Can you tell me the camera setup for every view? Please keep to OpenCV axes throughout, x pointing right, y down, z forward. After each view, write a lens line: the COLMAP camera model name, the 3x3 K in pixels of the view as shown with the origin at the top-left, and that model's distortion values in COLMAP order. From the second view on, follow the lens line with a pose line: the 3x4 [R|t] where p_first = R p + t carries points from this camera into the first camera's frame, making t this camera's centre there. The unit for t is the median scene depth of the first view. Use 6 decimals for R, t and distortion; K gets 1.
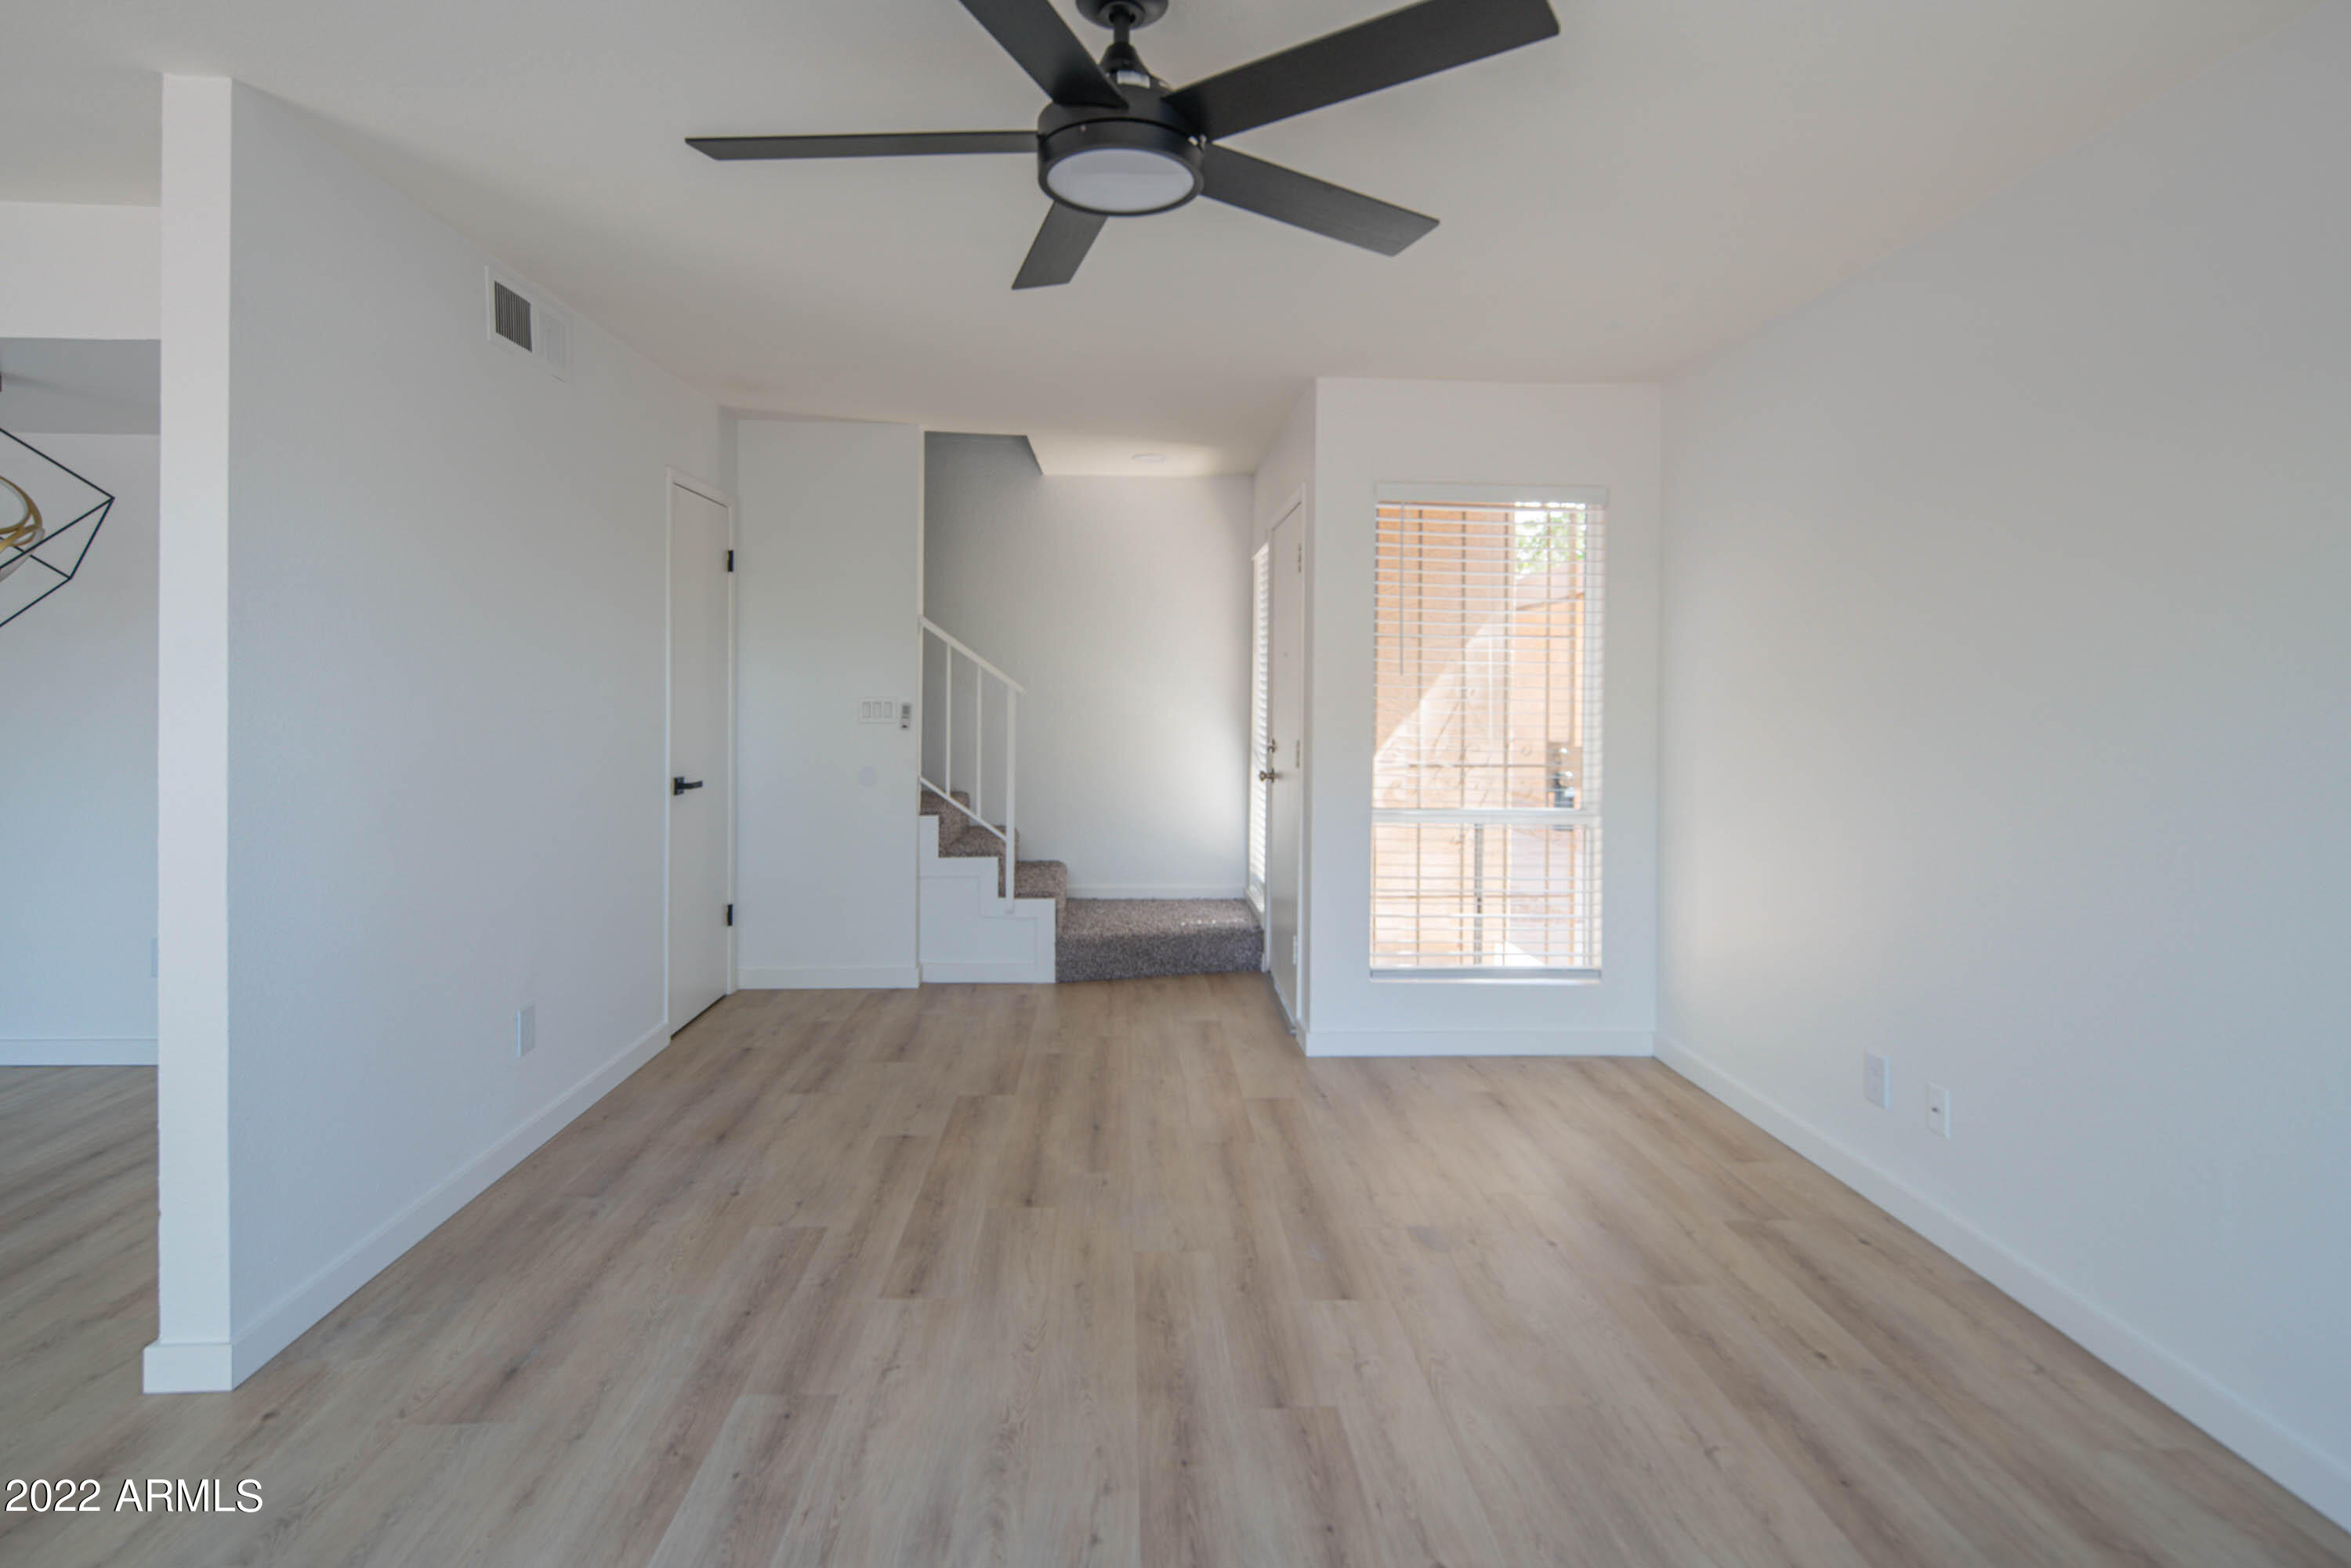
lens RADIAL K [[1150.4, 0, 1165.4], [0, 1150.4, 692.9], [0, 0, 1]] dist [0.005230, -0.001784]
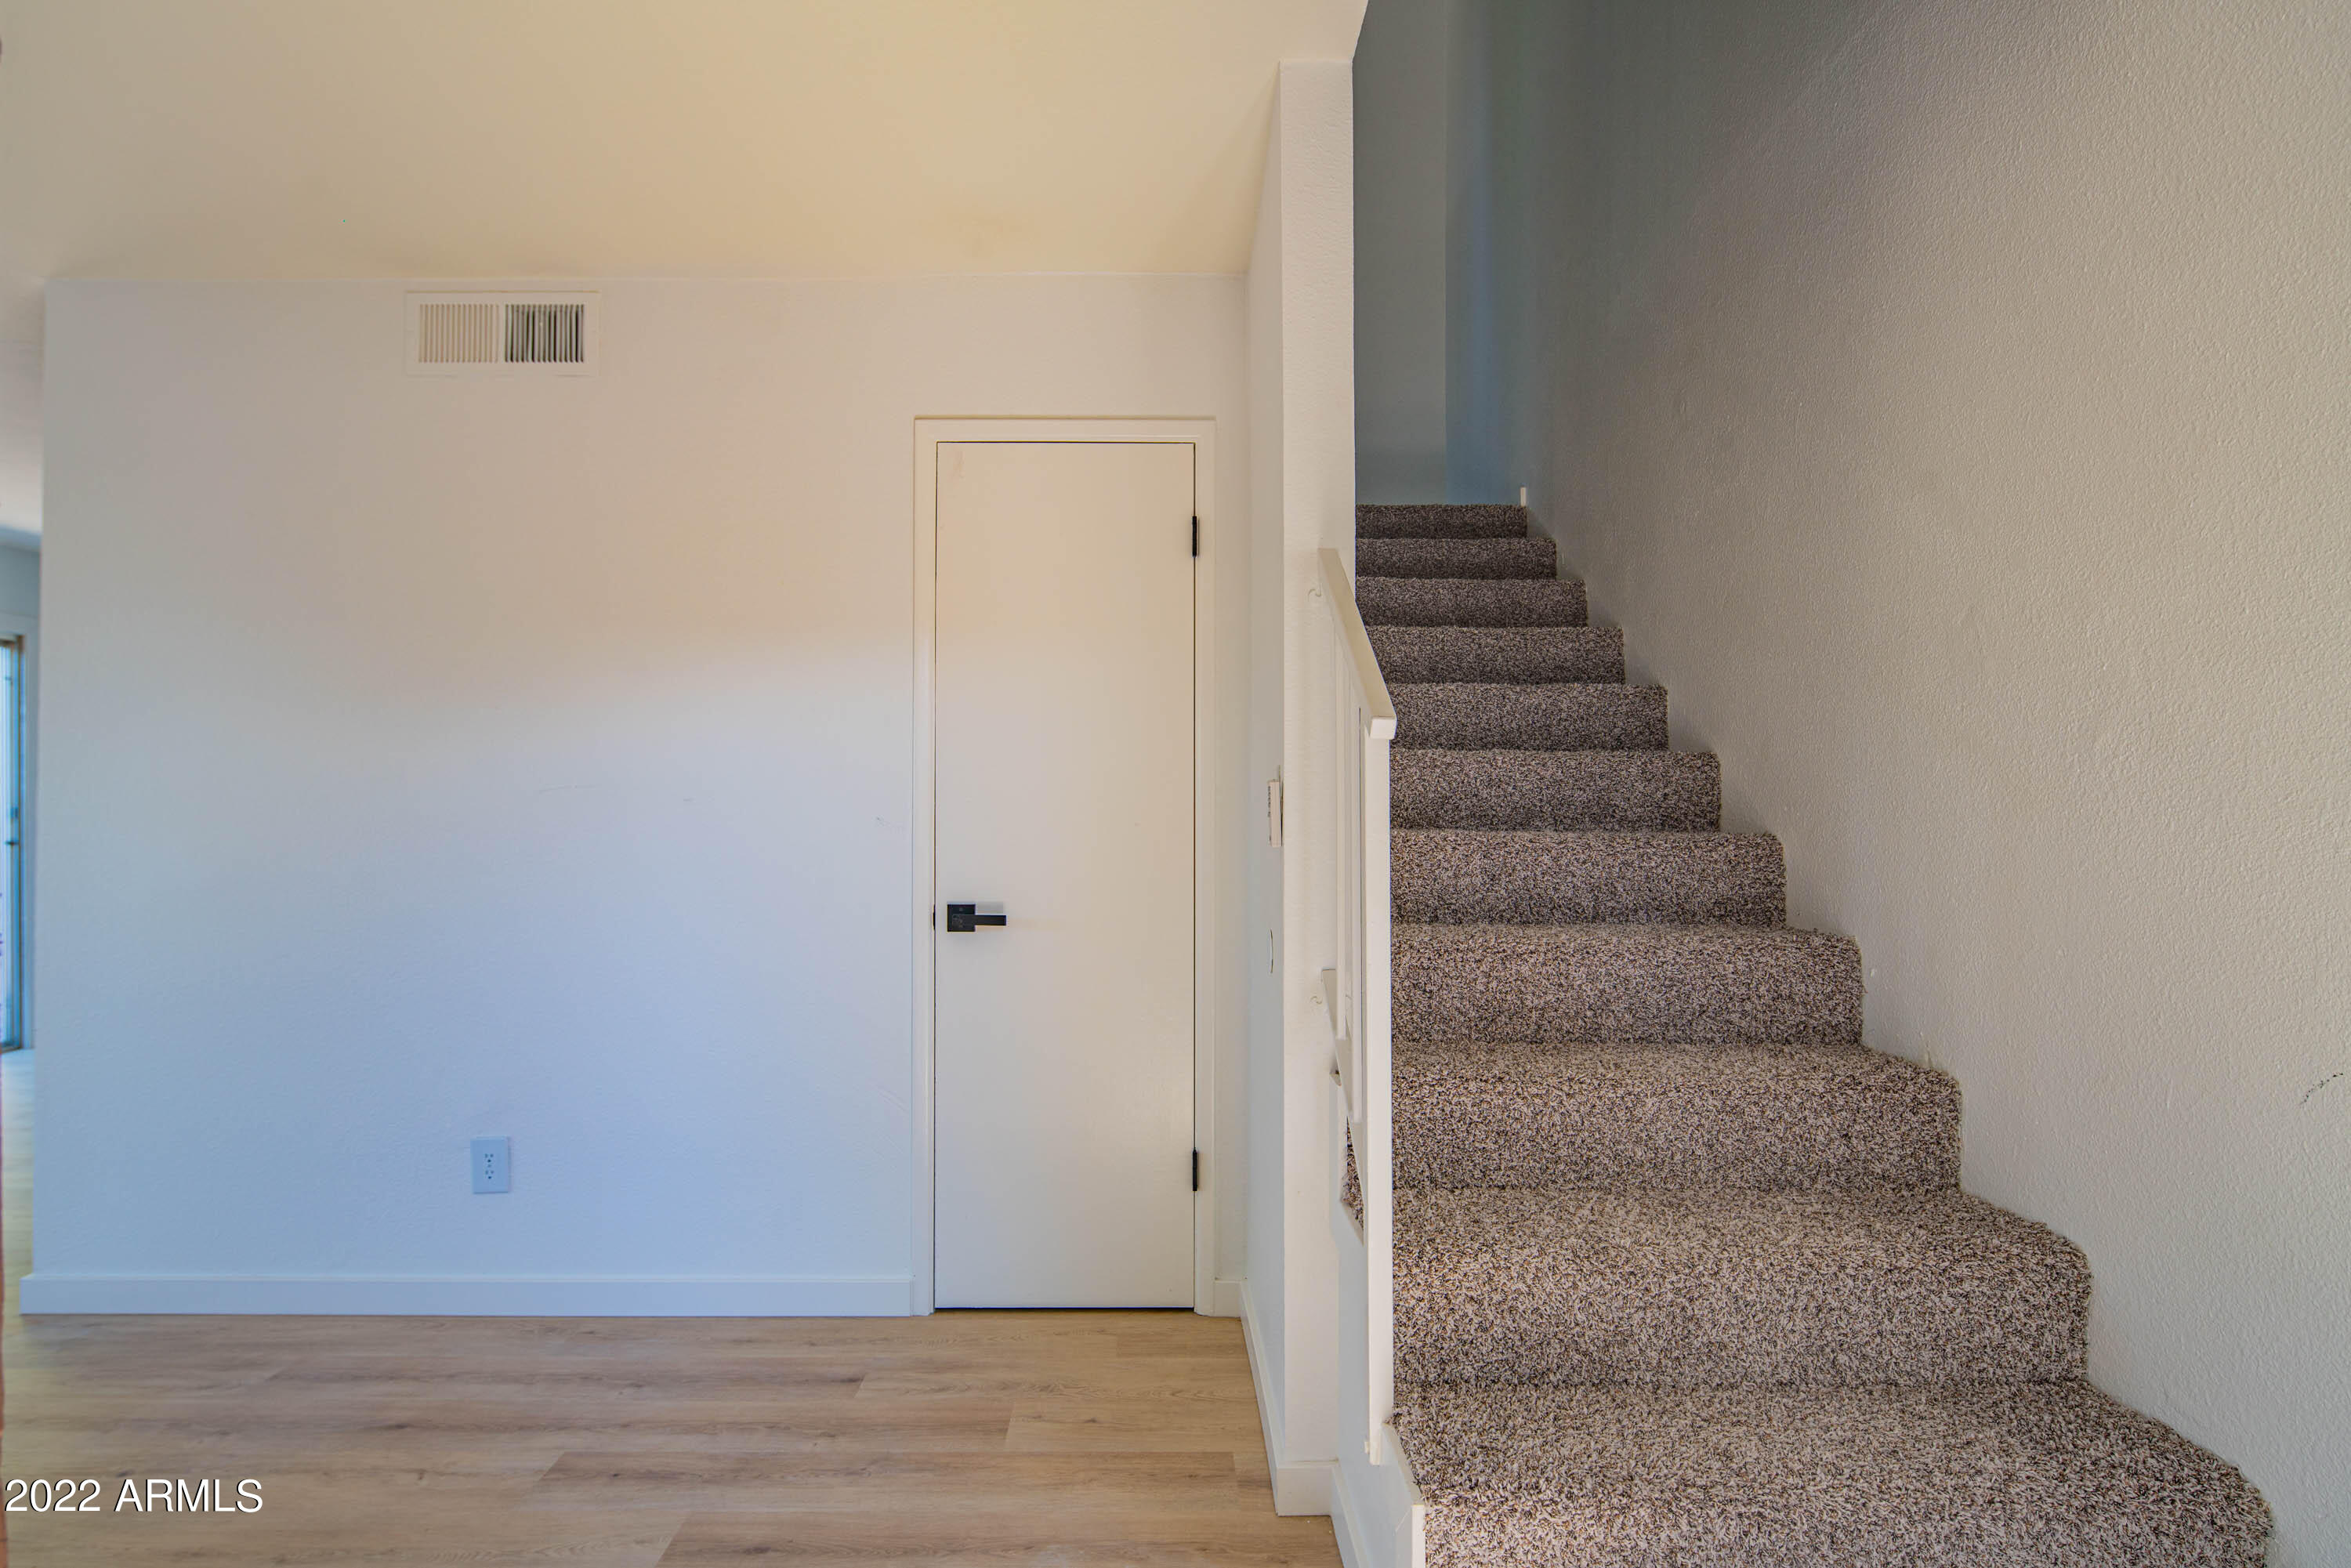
lens RADIAL K [[1193.6, 0, 1175.5], [0, 1193.6, 784.0], [0, 0, 1]] dist [-0.000204, -0.000223]
pose [[-0.036963, -0.005536, -0.999301, 0.226068], [-0.005011, 0.999973, -0.005355, 0.010960], [0.999304, 0.004809, -0.036989, 1.142329]]
